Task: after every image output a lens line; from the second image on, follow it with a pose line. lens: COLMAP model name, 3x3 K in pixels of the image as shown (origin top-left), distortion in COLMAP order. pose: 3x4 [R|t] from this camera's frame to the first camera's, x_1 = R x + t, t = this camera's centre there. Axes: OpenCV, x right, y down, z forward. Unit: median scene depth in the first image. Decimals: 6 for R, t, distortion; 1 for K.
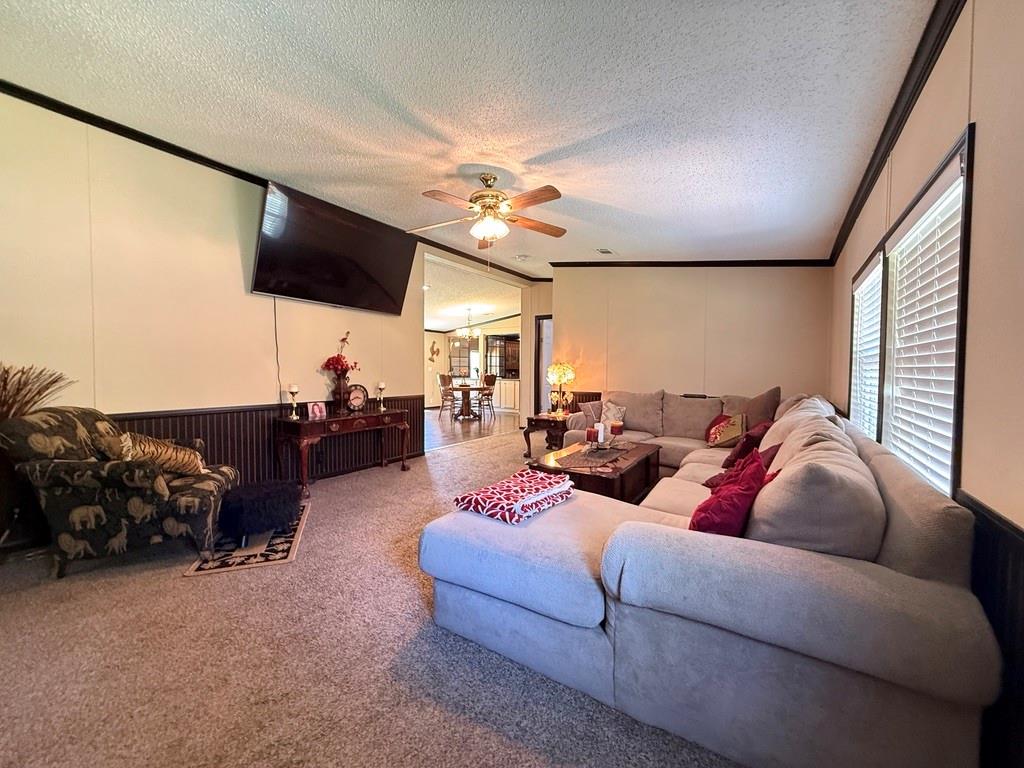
lens RADIAL K [[407.6, 0, 510.1], [0, 407.6, 382.9], [0, 0, 1]] dist [0.000839, 0.000046]
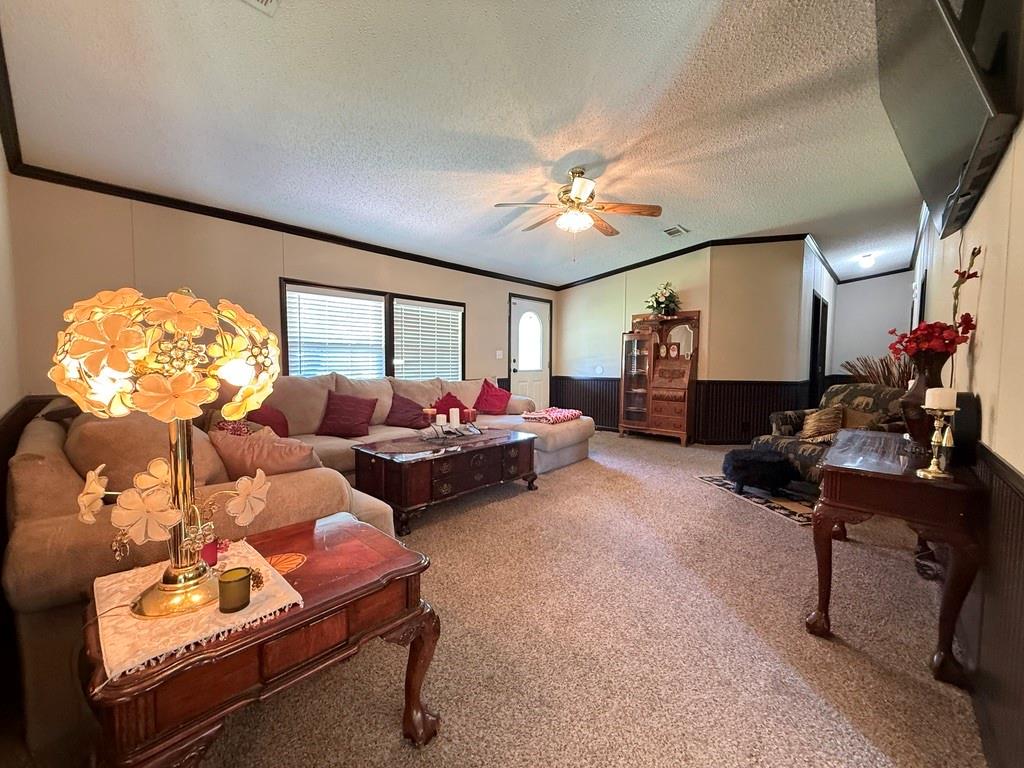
lens RADIAL K [[407.6, 0, 510.1], [0, 407.6, 382.9], [0, 0, 1]] dist [0.000839, 0.000046]
pose [[-0.990165, -0.028446, 0.136980, -0.032163], [-0.014048, 0.994378, 0.104951, -0.043851], [-0.139195, 0.101994, -0.984998, 1.623662]]
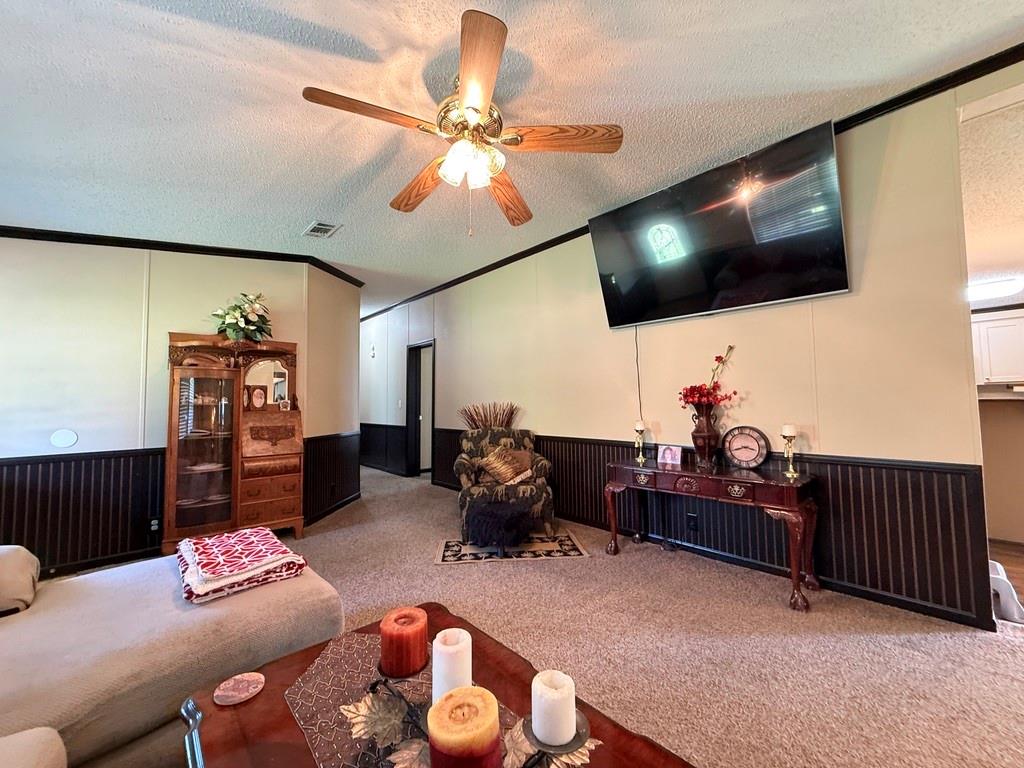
lens RADIAL K [[407.6, 0, 510.1], [0, 407.6, 382.9], [0, 0, 1]] dist [0.000839, 0.000046]
pose [[-0.231834, -0.066937, -0.970450, 0.371661], [-0.037640, 0.997500, -0.059811, -0.014133], [0.972027, 0.022662, -0.233774, 0.923449]]
